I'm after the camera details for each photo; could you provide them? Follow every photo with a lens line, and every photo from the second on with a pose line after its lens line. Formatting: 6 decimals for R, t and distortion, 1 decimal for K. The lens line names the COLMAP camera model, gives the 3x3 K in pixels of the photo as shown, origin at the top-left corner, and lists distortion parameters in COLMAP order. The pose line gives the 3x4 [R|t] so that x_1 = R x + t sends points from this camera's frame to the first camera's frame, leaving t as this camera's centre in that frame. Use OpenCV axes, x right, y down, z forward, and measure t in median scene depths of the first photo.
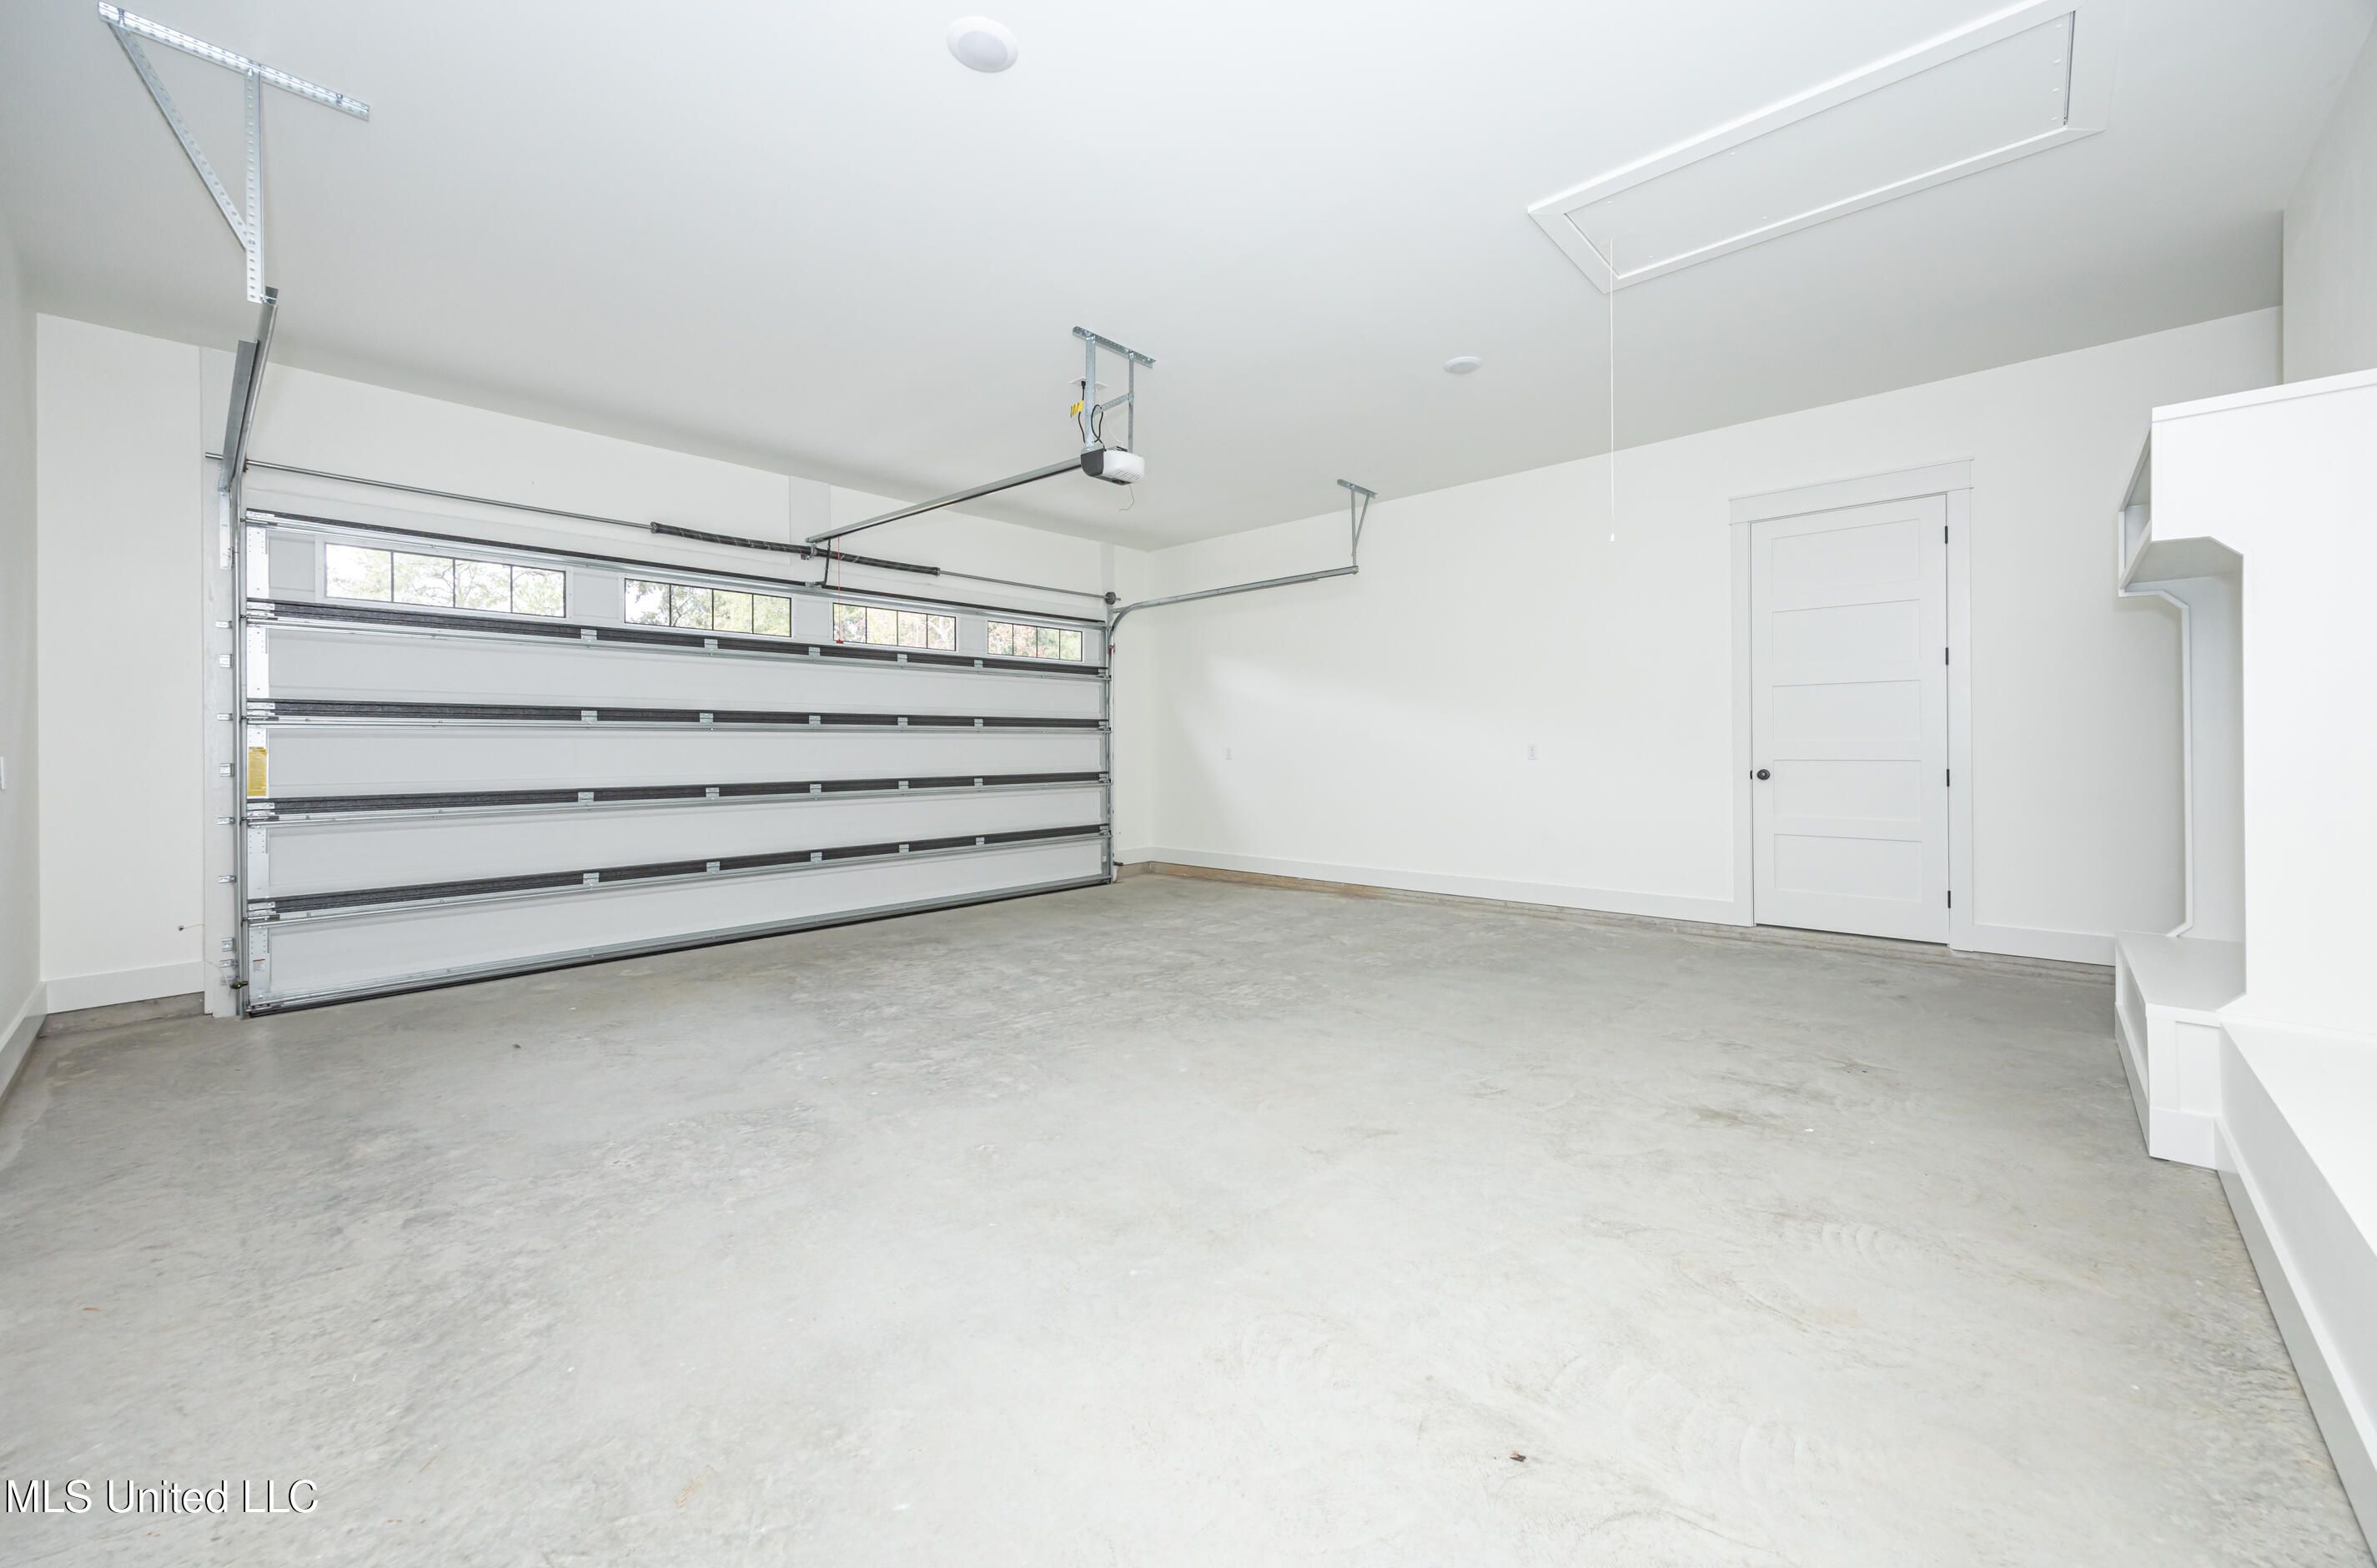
lens RADIAL K [[924.3, 0, 1211.0], [0, 924.3, 782.5], [0, 0, 1]] dist [0.010971, -0.000101]
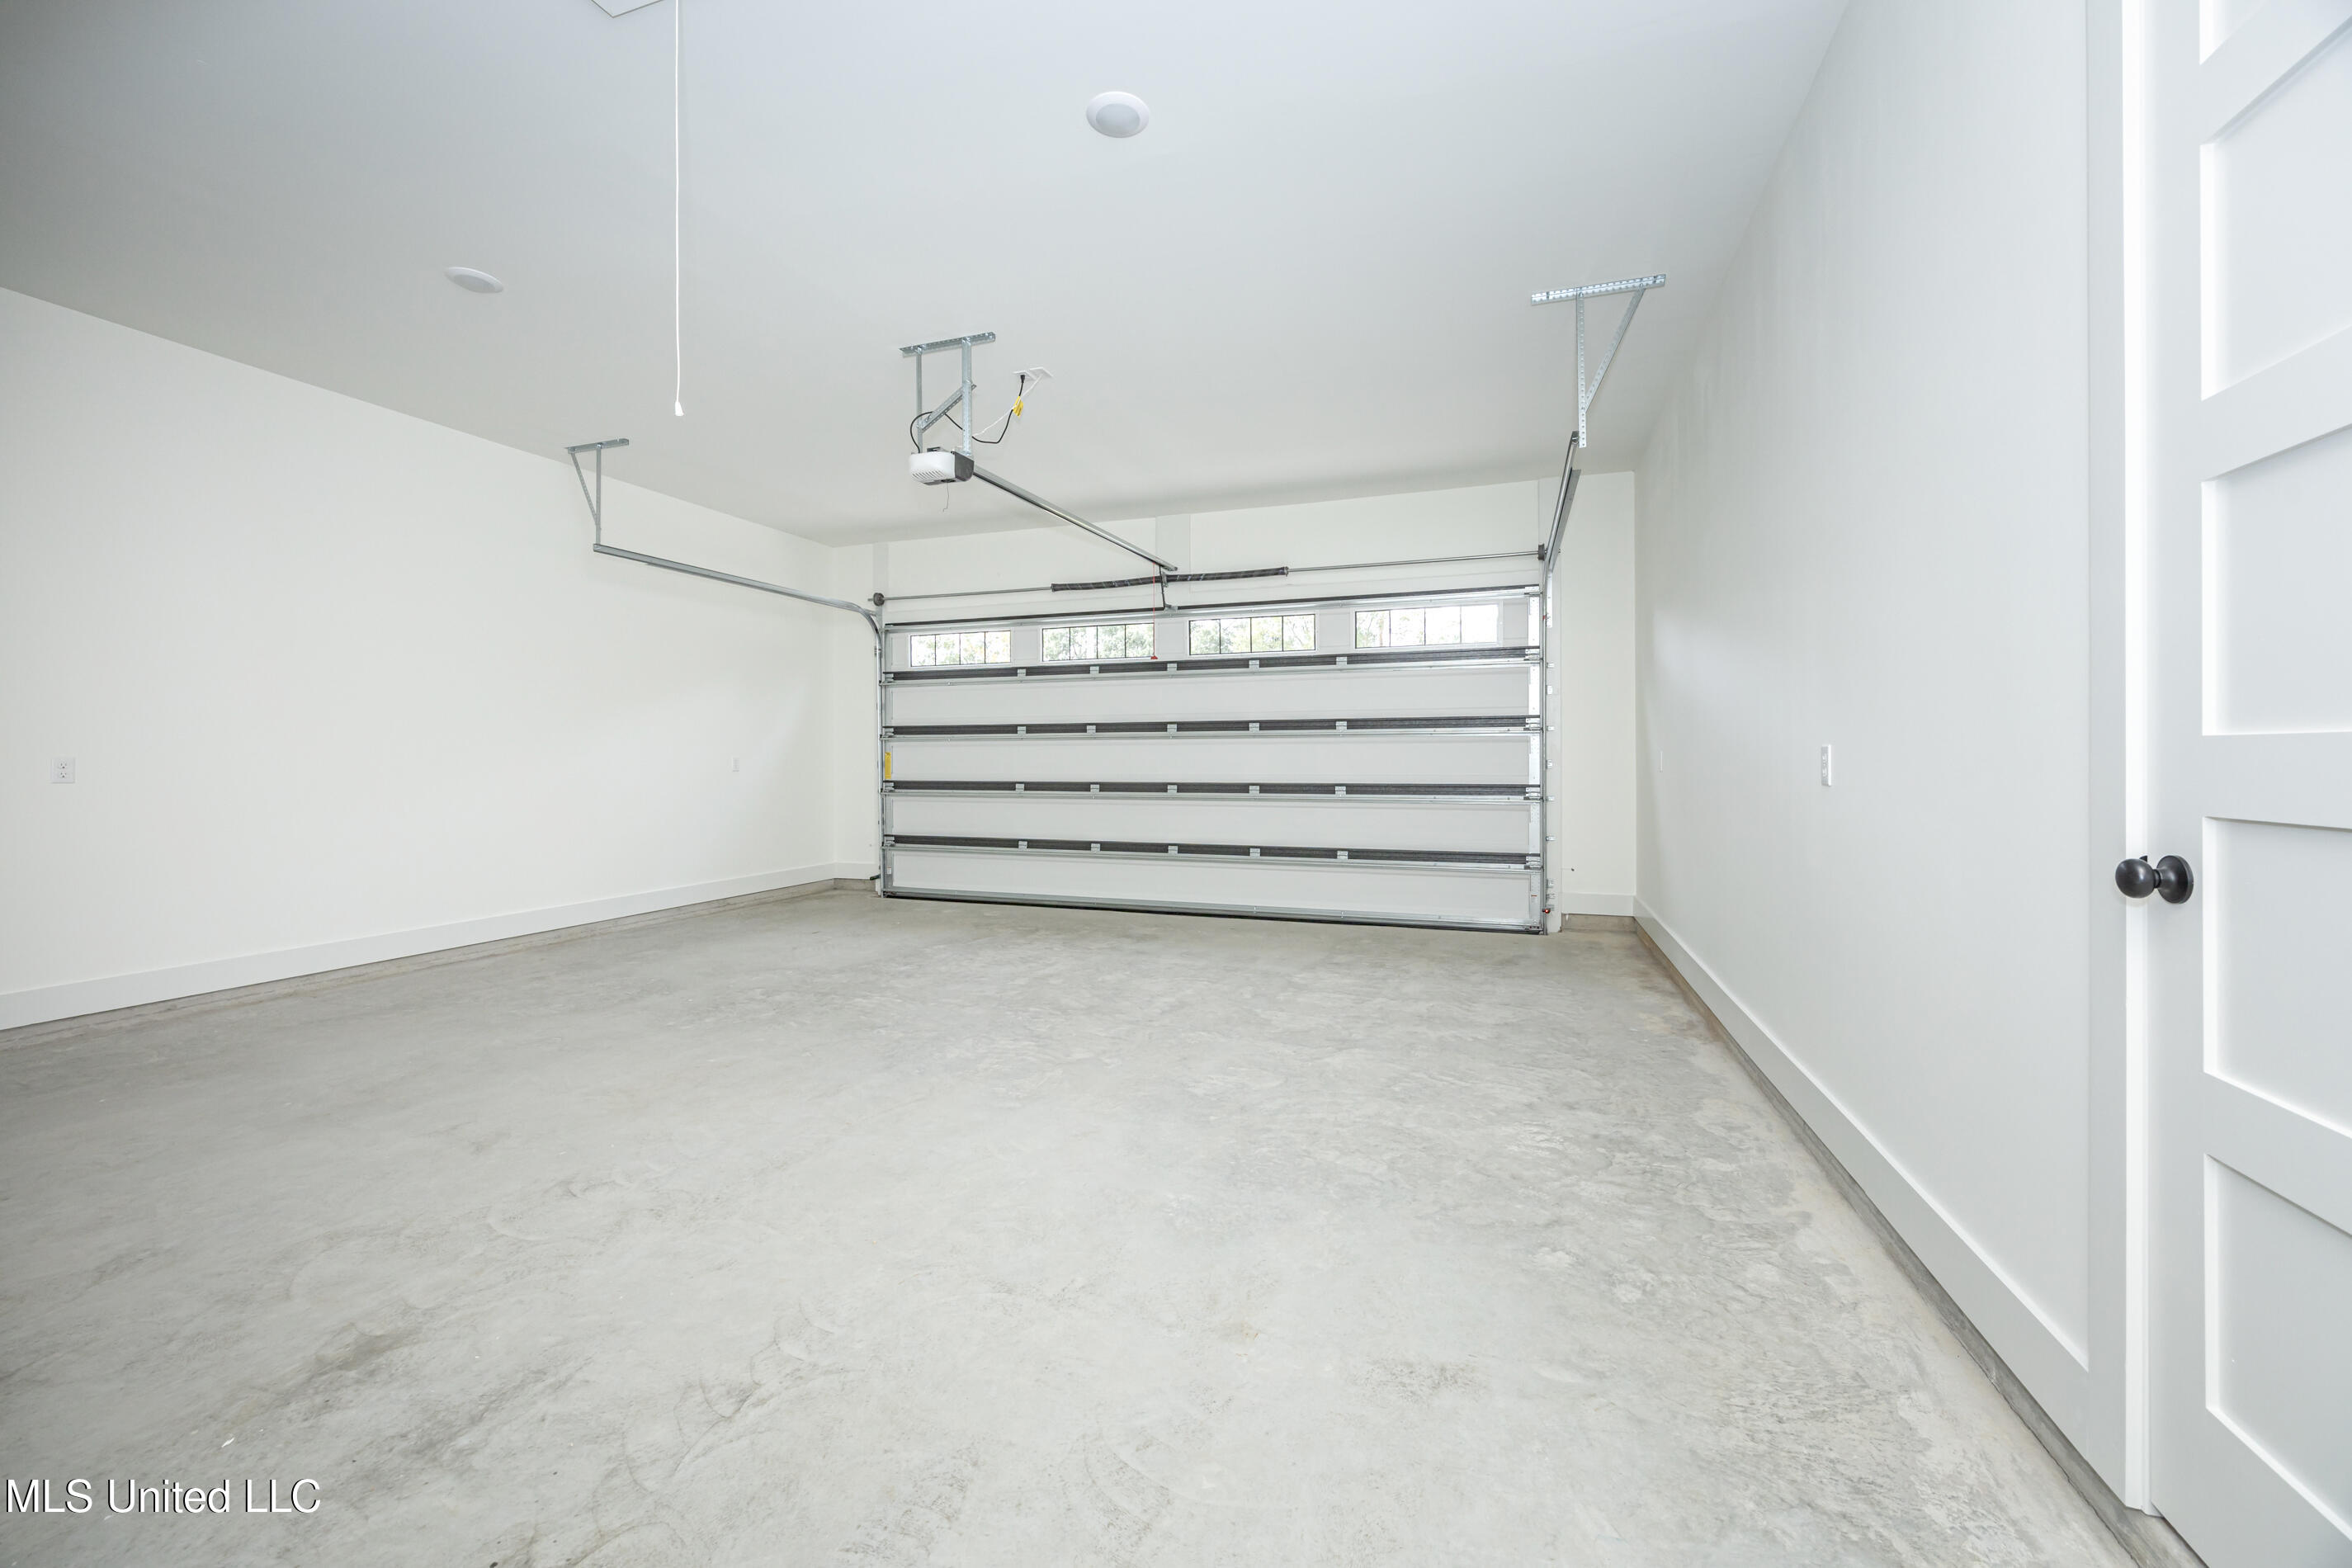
lens RADIAL K [[927.9, 0, 1202.8], [0, 927.9, 787.0], [0, 0, 1]] dist [0.000384, -0.000280]
pose [[0.377636, 0.036747, -0.925225, 0.717901], [-0.035531, 0.999051, 0.025177, -0.029268], [0.925272, 0.023367, 0.378583, 0.694484]]
